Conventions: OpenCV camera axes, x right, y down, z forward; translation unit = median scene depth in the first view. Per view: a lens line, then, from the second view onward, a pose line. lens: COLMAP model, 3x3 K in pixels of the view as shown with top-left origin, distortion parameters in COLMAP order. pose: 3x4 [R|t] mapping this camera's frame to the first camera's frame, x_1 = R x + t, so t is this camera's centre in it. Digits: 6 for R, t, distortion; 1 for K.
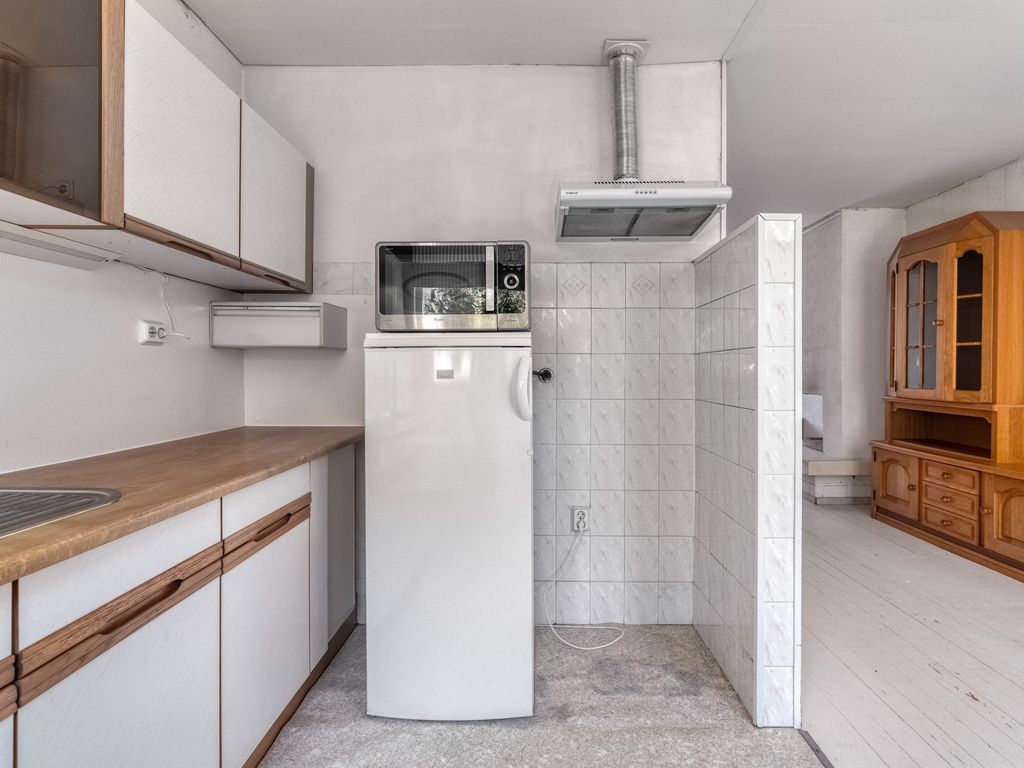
lens RADIAL K [[533.7, 0, 530.0], [0, 533.7, 373.2], [0, 0, 1]] dist [0.001255, -0.000328]
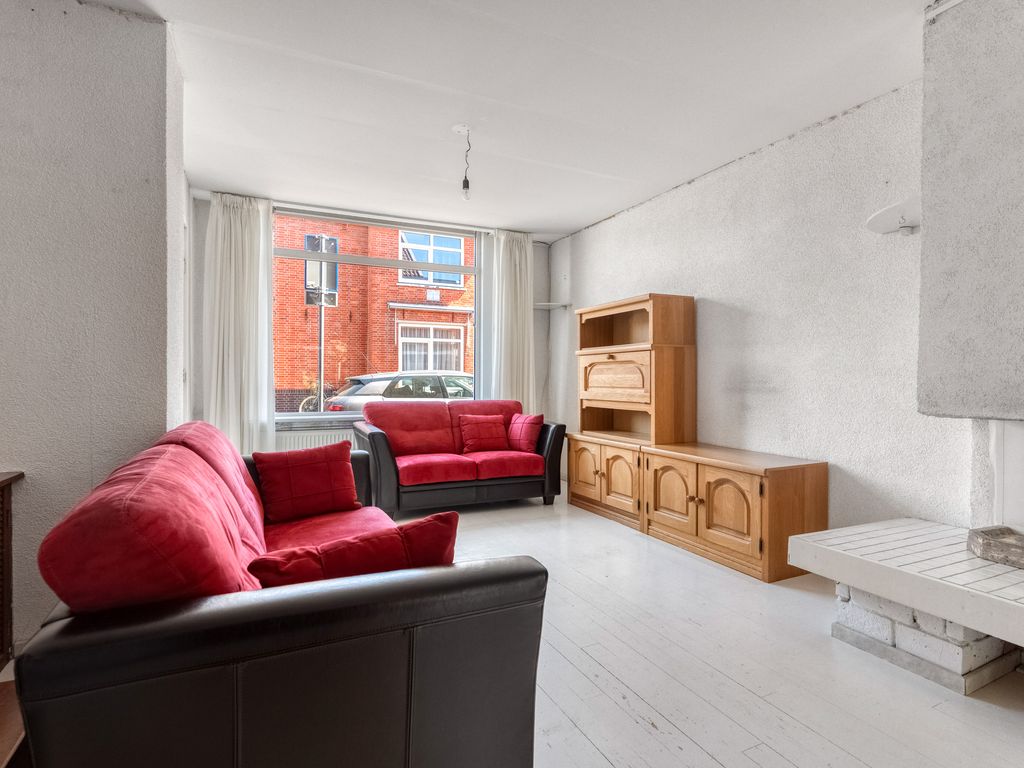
lens RADIAL K [[549.7, 0, 512.3], [0, 549.7, 379.5], [0, 0, 1]] dist [0.000418, 0.000073]
pose [[0.902307, -0.000953, 0.431092, 0.159511], [-0.000321, 0.999996, 0.002882, 0.032225], [-0.431093, -0.002739, 0.902303, 2.665326]]
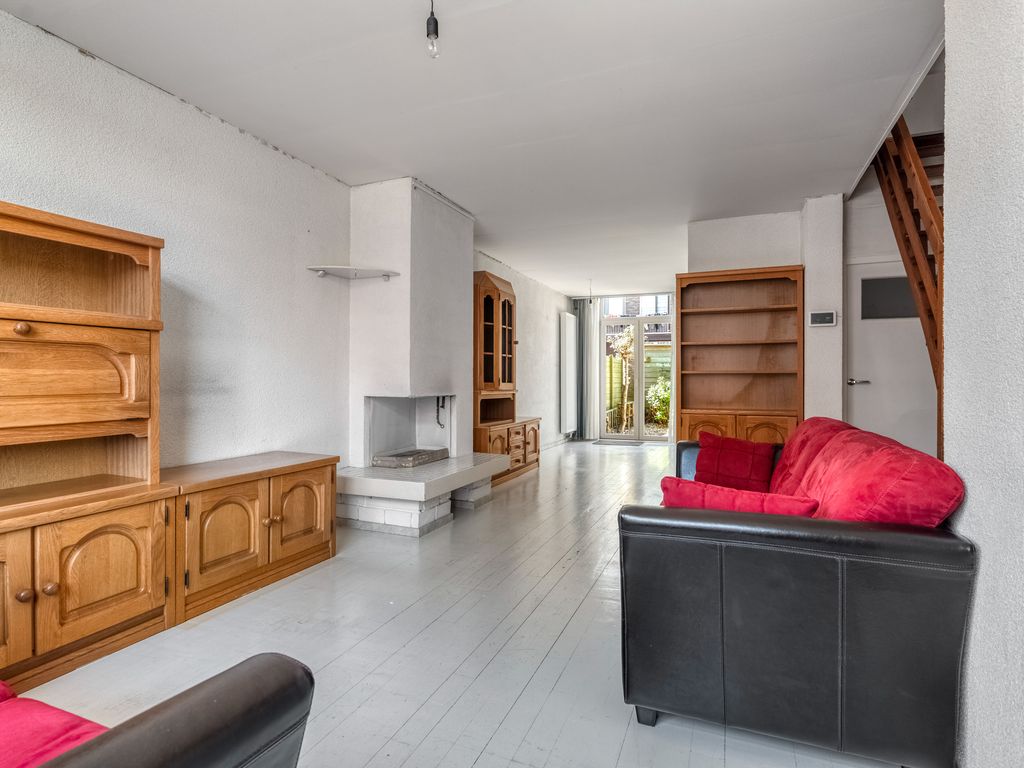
lens RADIAL K [[533.4, 0, 511.8], [0, 533.4, 371.6], [0, 0, 1]] dist [0.001832, 0.000725]
pose [[-0.926784, 0.002242, 0.375589, 0.329323], [-0.002875, 0.999911, -0.013063, 0.037027], [-0.375584, -0.013187, -0.926694, 5.497918]]
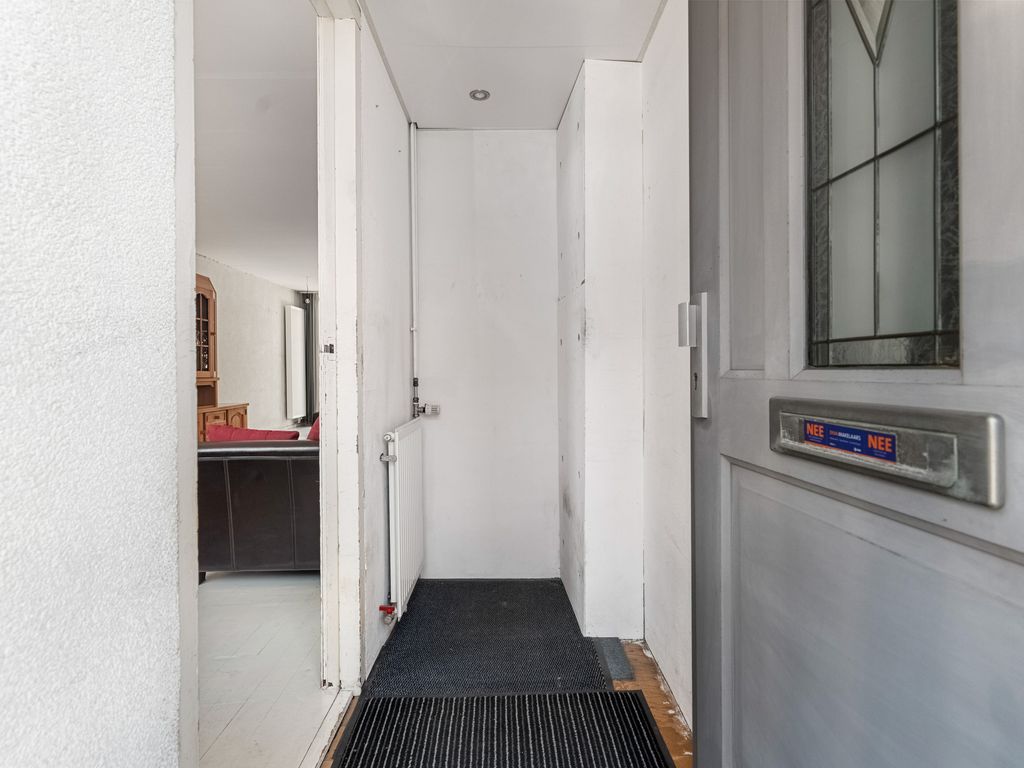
lens RADIAL K [[522.2, 0, 515.0], [0, 522.2, 372.1], [0, 0, 1]] dist [0.001170, 0.000168]
pose [[-0.999573, 0.008335, -0.027999, -0.428524], [0.008174, 0.999949, 0.005864, 0.069232], [0.028047, 0.005633, -0.999591, 6.016011]]
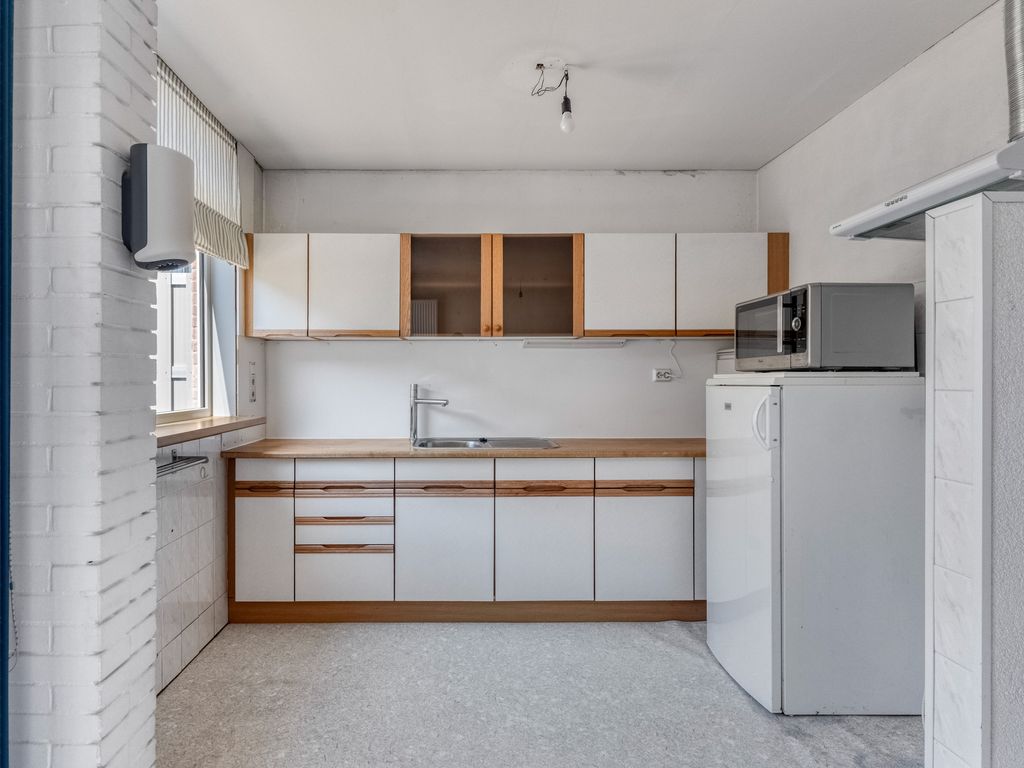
lens RADIAL K [[547.1, 0, 459.7], [0, 547.1, 380.9], [0, 0, 1]] dist [0.001068, 0.000668]
pose [[0.003118, 0.002481, -0.999992, 1.252962], [-0.003057, 0.999992, 0.002472, -0.065743], [0.999990, 0.003049, 0.003125, 0.362085]]
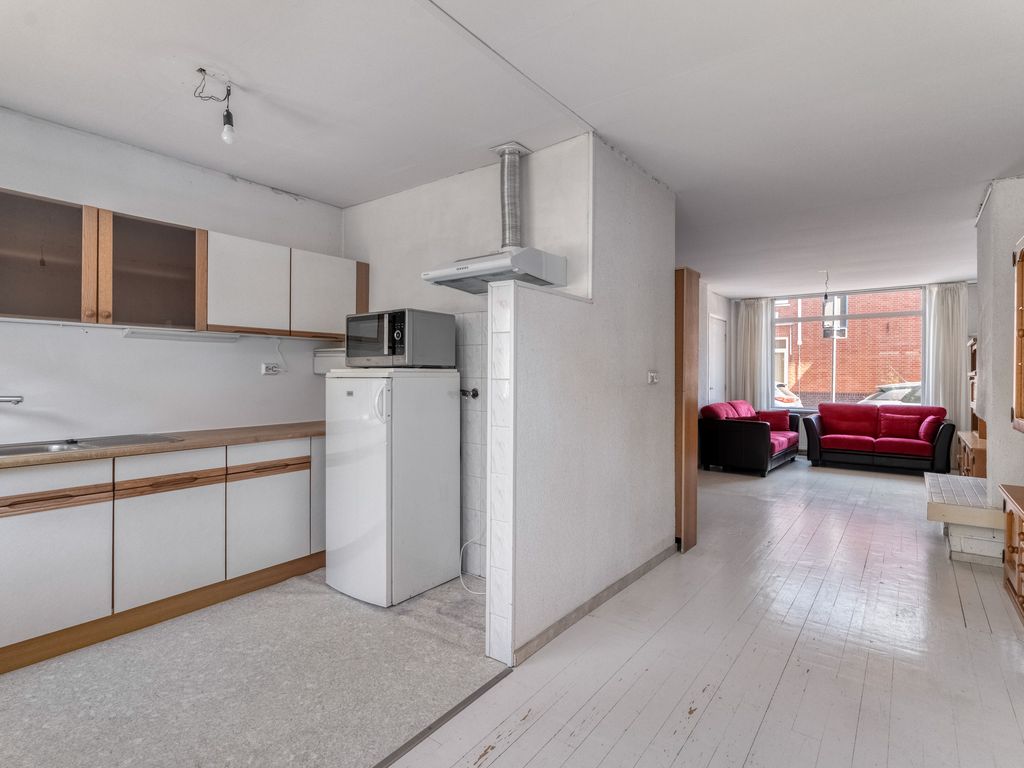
lens RADIAL K [[530.5, 0, 511.0], [0, 530.5, 376.8], [0, 0, 1]] dist [-0.000438, 0.000868]
pose [[0.803125, 0.005765, -0.595782, 1.355683], [-0.006970, 0.999976, 0.000280, -0.059835], [0.595770, 0.003928, 0.803146, -0.065356]]
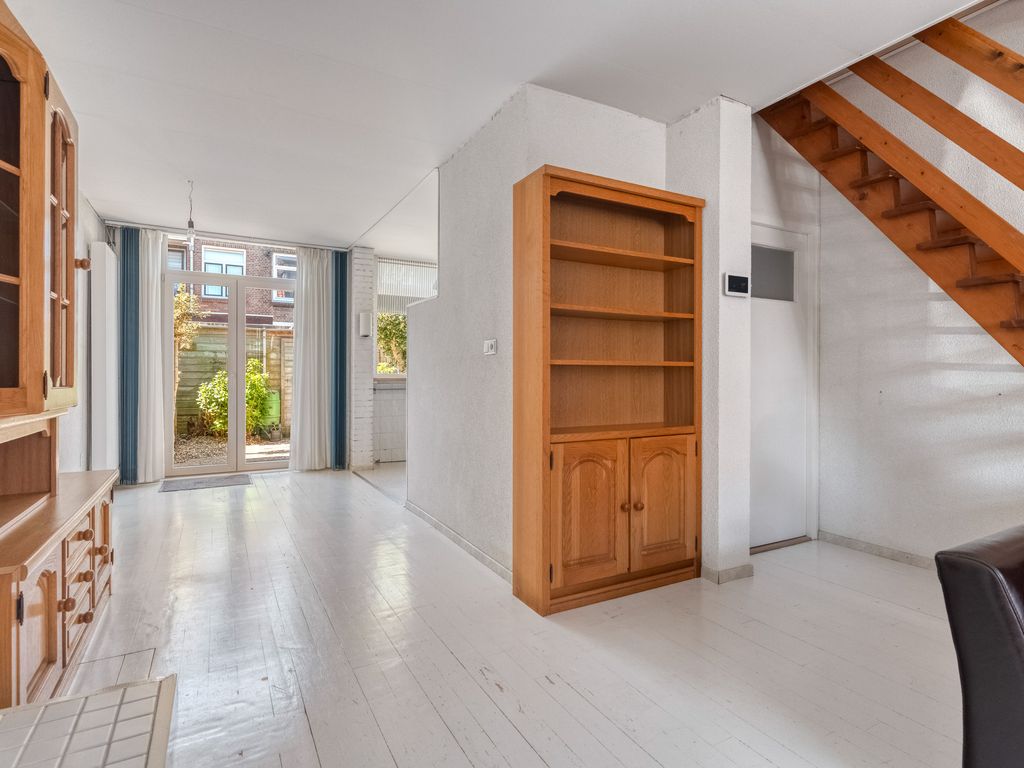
lens RADIAL K [[533.3, 0, 508.8], [0, 533.3, 374.6], [0, 0, 1]] dist [0.000054, 0.000476]
pose [[-0.872250, -0.004309, -0.489041, 1.401132], [-0.004262, 0.999990, -0.001209, 0.036517], [0.489042, 0.001029, -0.872260, 3.659232]]
